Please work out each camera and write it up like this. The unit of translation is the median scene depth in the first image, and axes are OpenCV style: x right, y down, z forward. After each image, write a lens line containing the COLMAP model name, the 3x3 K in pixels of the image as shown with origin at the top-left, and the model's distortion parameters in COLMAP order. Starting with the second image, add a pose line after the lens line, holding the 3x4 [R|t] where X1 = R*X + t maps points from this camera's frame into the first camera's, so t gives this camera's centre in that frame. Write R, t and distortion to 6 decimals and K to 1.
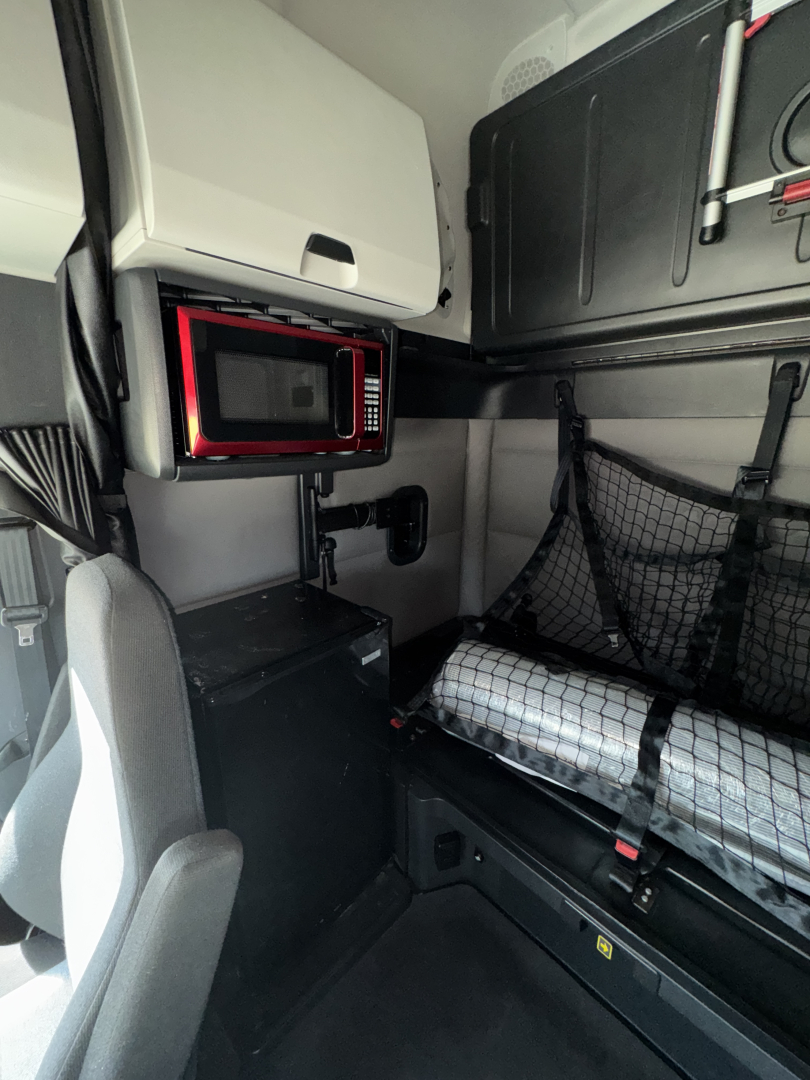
lens RADIAL K [[439.9, 0, 405.7], [0, 439.9, 540.7], [0, 0, 1]] dist [-0.004479, 0.001202]
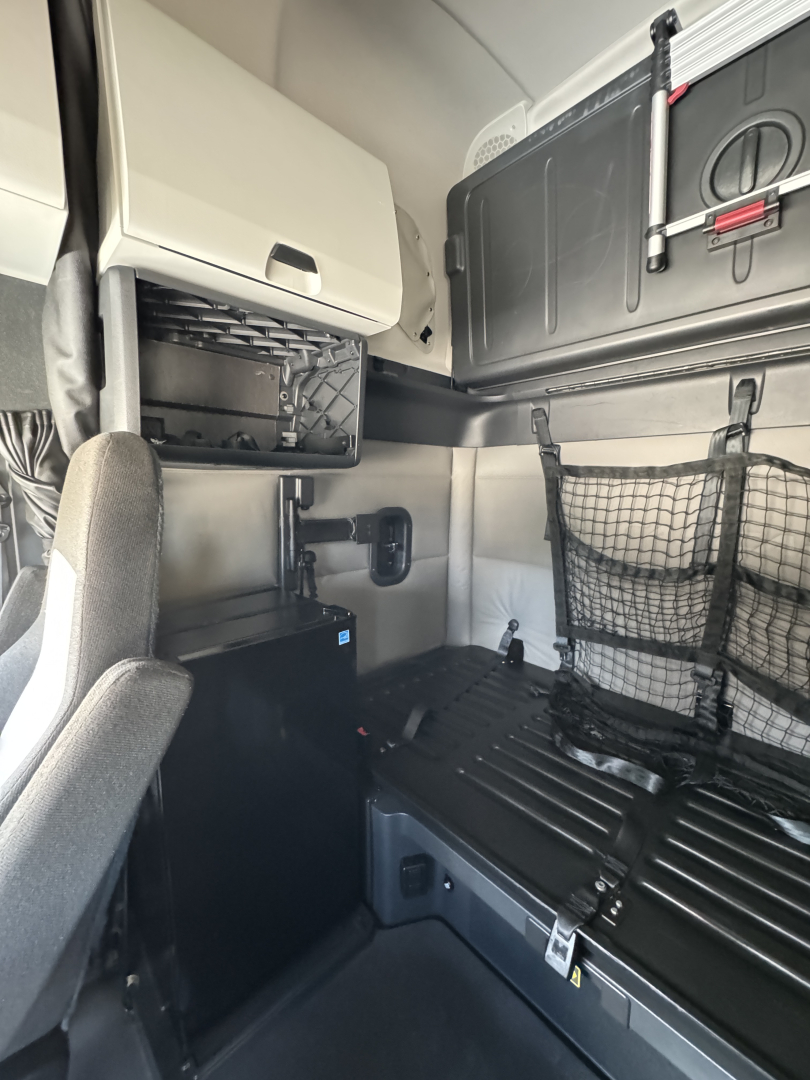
lens RADIAL K [[439.9, 0, 408.1], [0, 439.9, 541.6], [0, 0, 1]] dist [-0.004479, 0.001202]
pose [[0.999741, 0.007134, -0.021621, 0.093859], [-0.009967, 0.990945, -0.133896, 0.128367], [0.020470, 0.134077, 0.990760, -0.006135]]
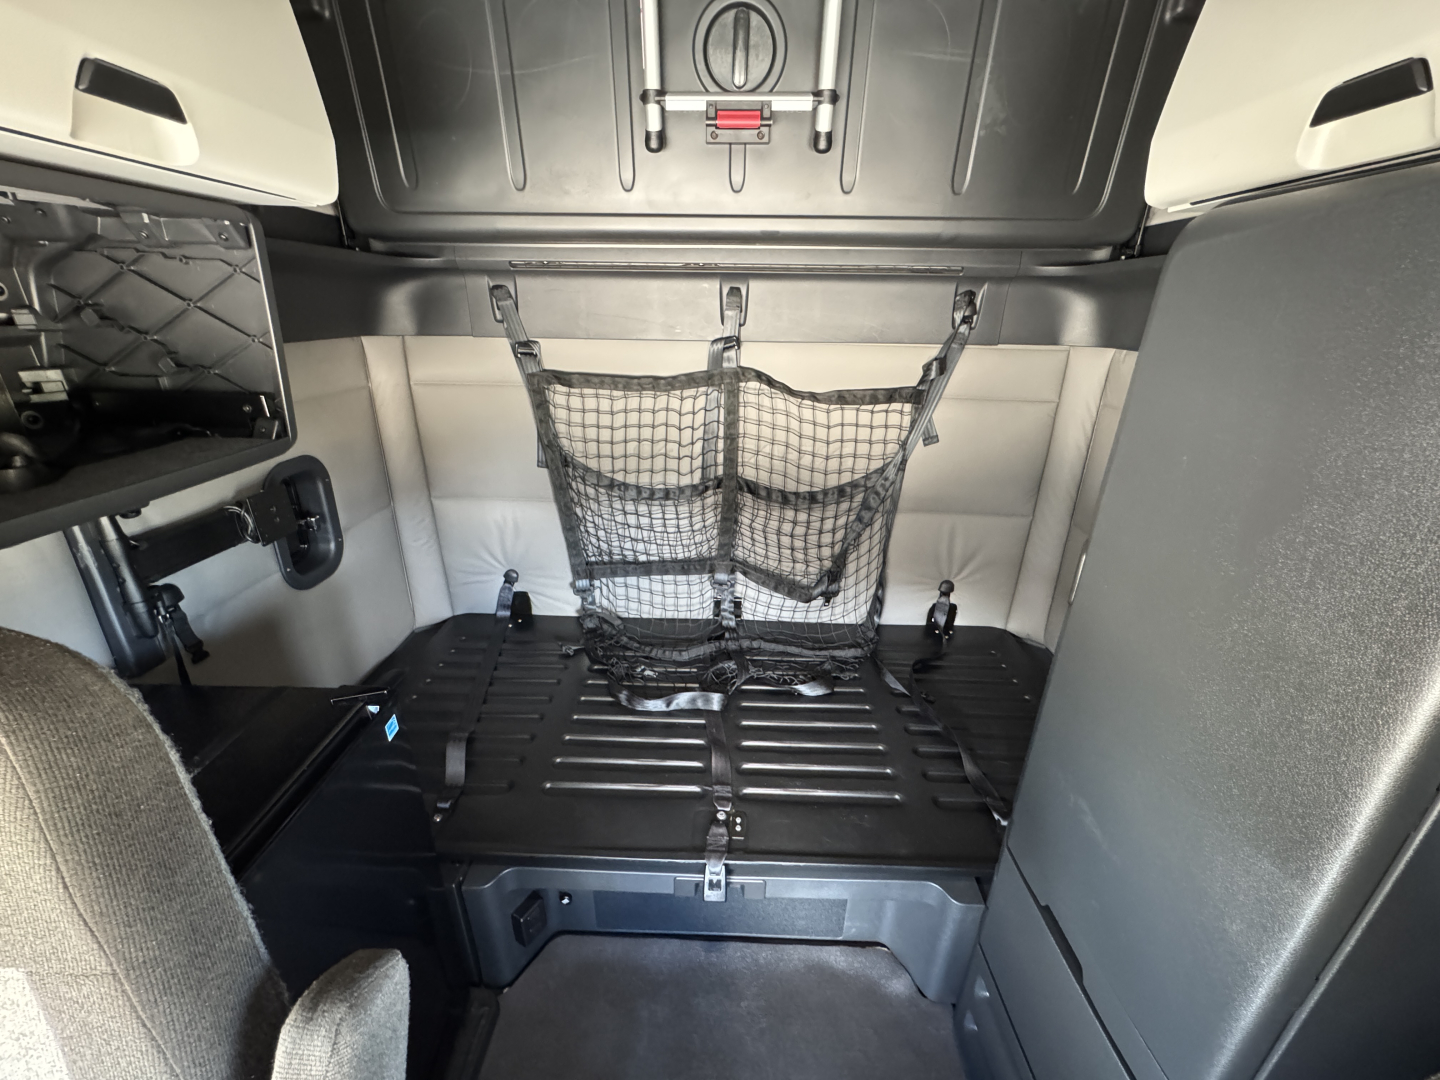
lens RADIAL K [[586.5, 0, 727.7], [0, 586.5, 535.2], [0, 0, 1]] dist [-0.004479, 0.001202]
pose [[0.709880, -0.252445, 0.657527, -0.167006], [0.160186, 0.966962, 0.198306, -0.119319], [-0.685865, -0.035447, 0.726865, 0.001274]]
